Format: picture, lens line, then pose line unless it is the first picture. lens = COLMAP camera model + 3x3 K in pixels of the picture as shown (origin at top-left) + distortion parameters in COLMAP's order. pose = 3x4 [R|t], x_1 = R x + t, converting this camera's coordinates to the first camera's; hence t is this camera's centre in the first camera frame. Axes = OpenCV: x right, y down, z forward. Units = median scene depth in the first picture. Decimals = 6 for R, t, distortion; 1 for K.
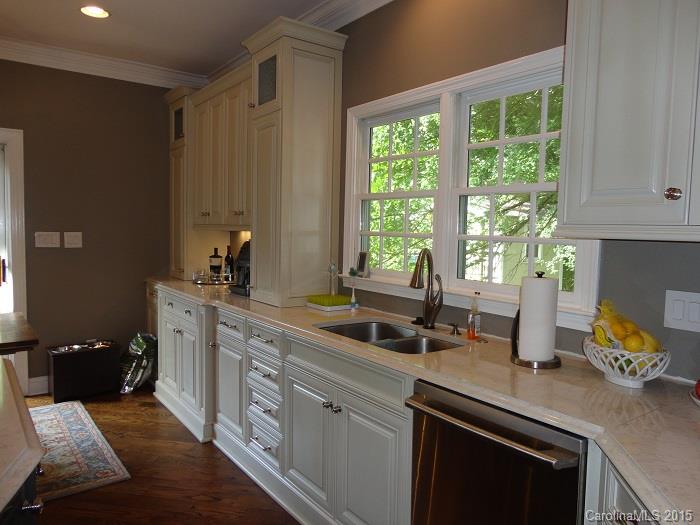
lens RADIAL K [[507.8, 0, 348.4], [0, 507.8, 258.5], [0, 0, 1]] dist [-0.034924, 0.036751]
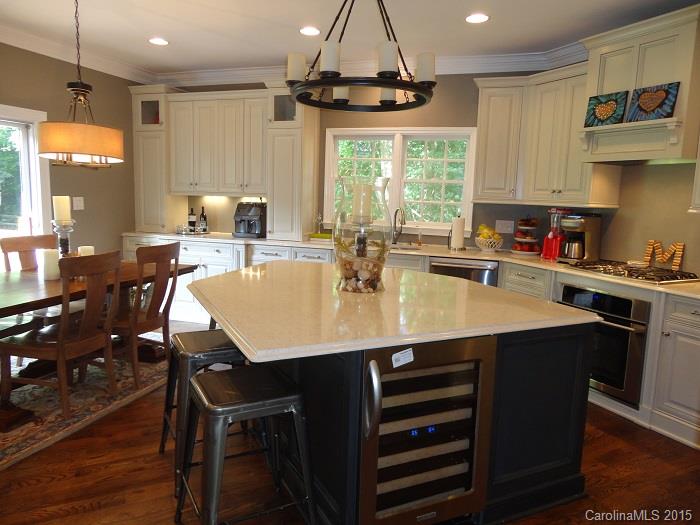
lens RADIAL K [[507.8, 0, 348.4], [0, 507.8, 258.5], [0, 0, 1]] dist [-0.034924, 0.036751]
pose [[0.826548, -0.068082, 0.558733, -0.950013], [0.019762, 0.995556, 0.092076, -0.004372], [-0.562519, -0.065063, 0.824220, -0.532777]]
